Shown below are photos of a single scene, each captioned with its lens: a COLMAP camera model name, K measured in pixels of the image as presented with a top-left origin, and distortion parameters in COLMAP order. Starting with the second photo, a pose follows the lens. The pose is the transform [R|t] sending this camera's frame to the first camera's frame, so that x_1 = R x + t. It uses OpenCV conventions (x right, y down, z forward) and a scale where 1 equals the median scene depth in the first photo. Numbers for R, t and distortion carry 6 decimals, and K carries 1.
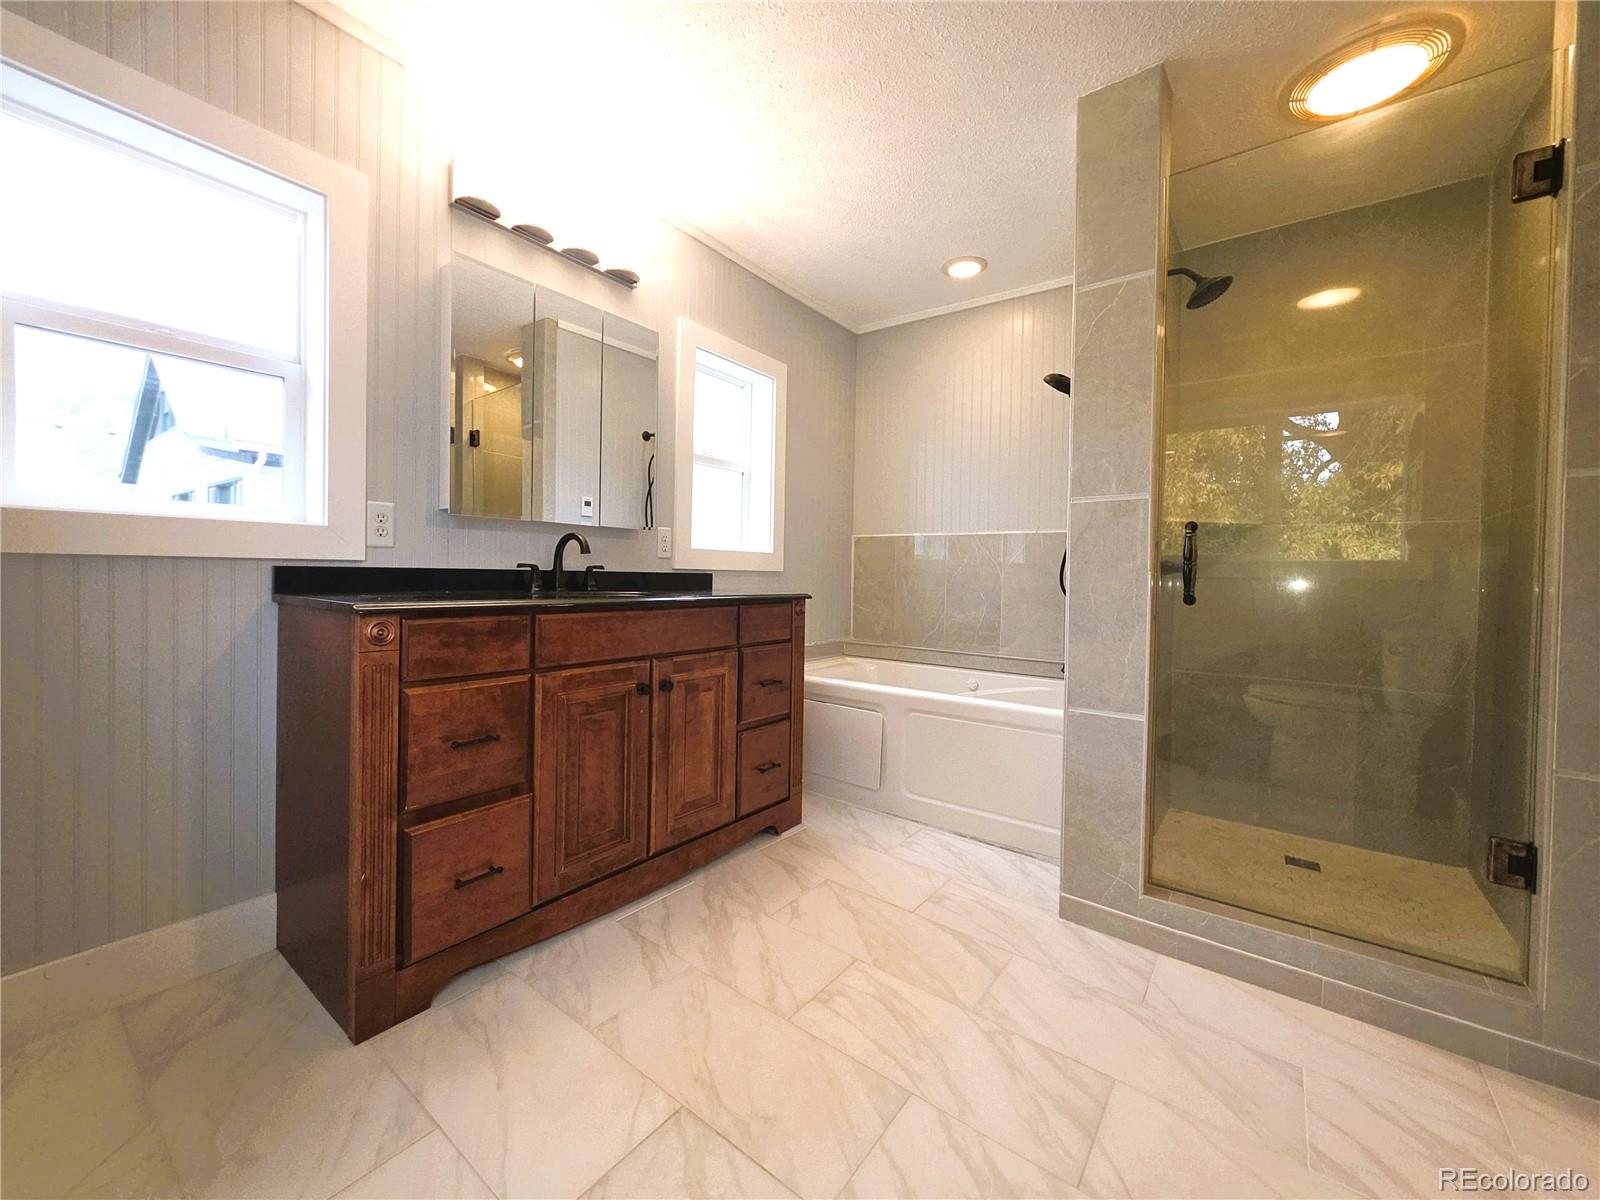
lens RADIAL K [[628.8, 0, 788.8], [0, 628.8, 593.6], [0, 0, 1]] dist [0.000896, 0.000152]
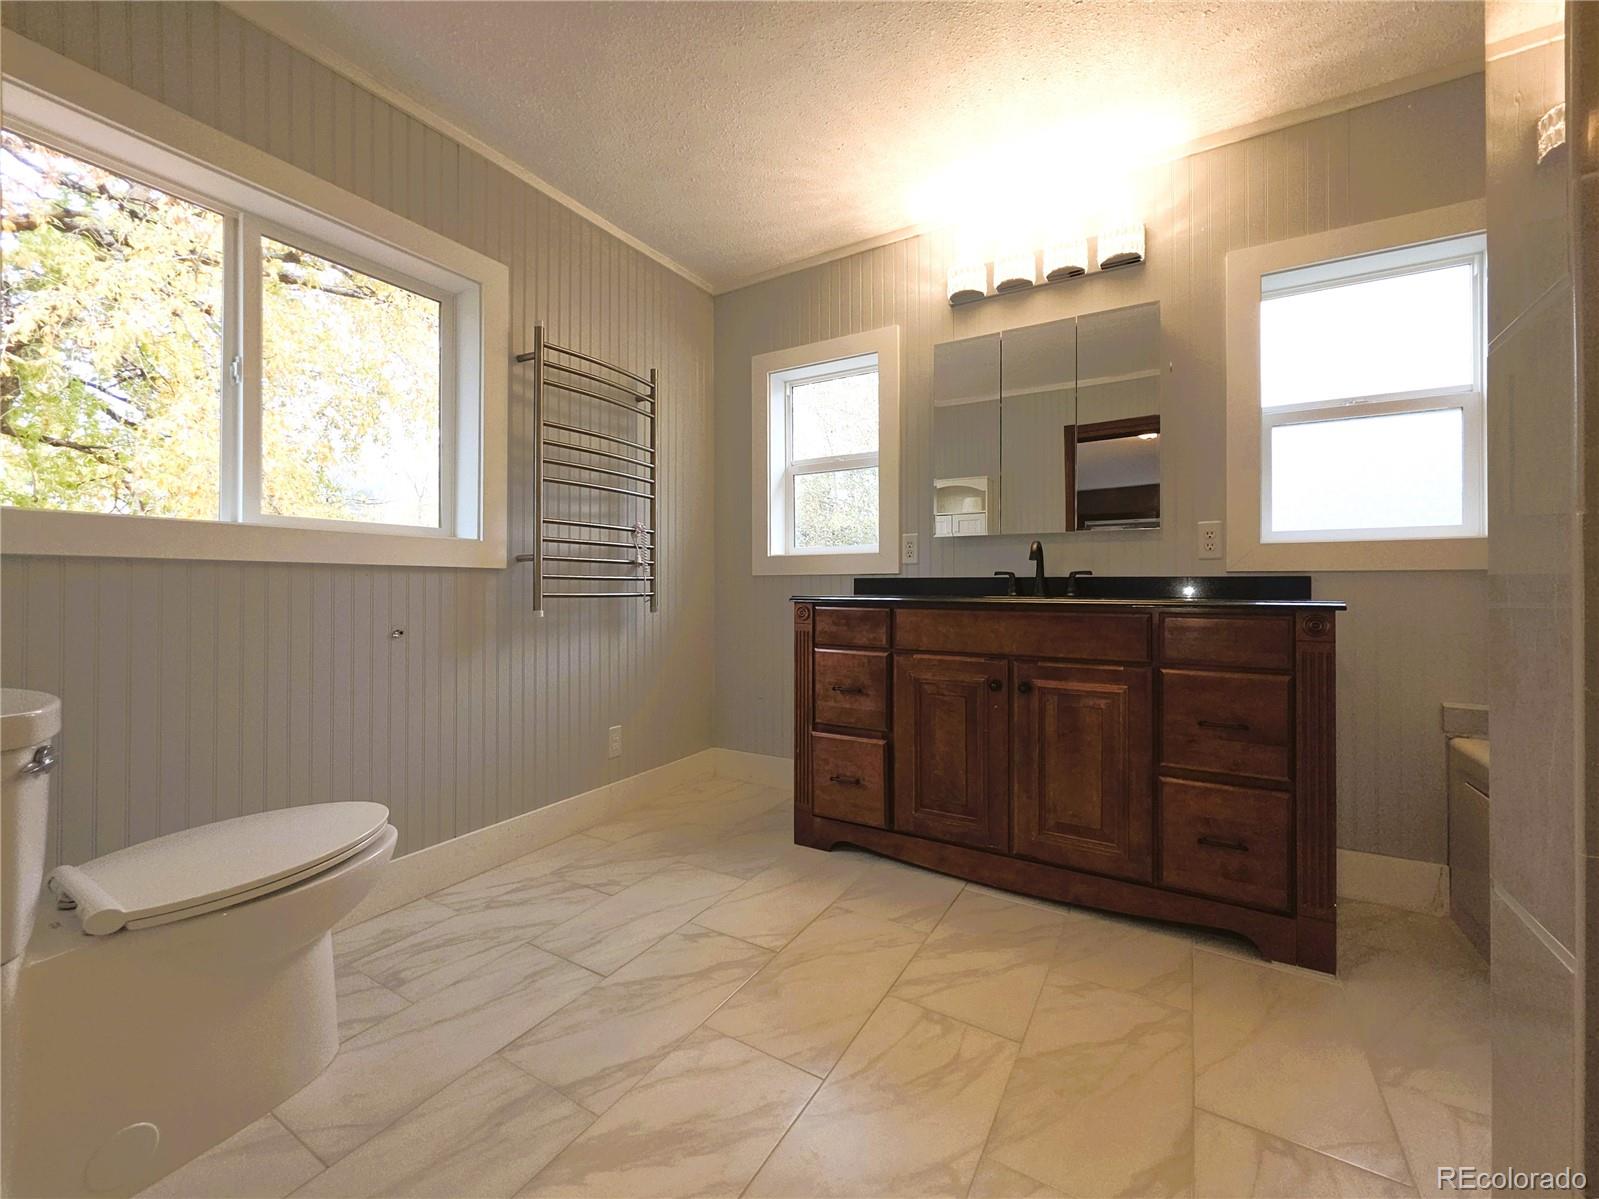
lens RADIAL K [[646.1, 0, 792.3], [0, 646.1, 588.2], [0, 0, 1]] dist [-0.001142, 0.000869]
pose [[0.124869, -0.016895, -0.992029, 0.820307], [-0.030089, 0.999331, -0.020806, 0.022119], [0.991717, 0.032448, 0.124277, 0.532787]]
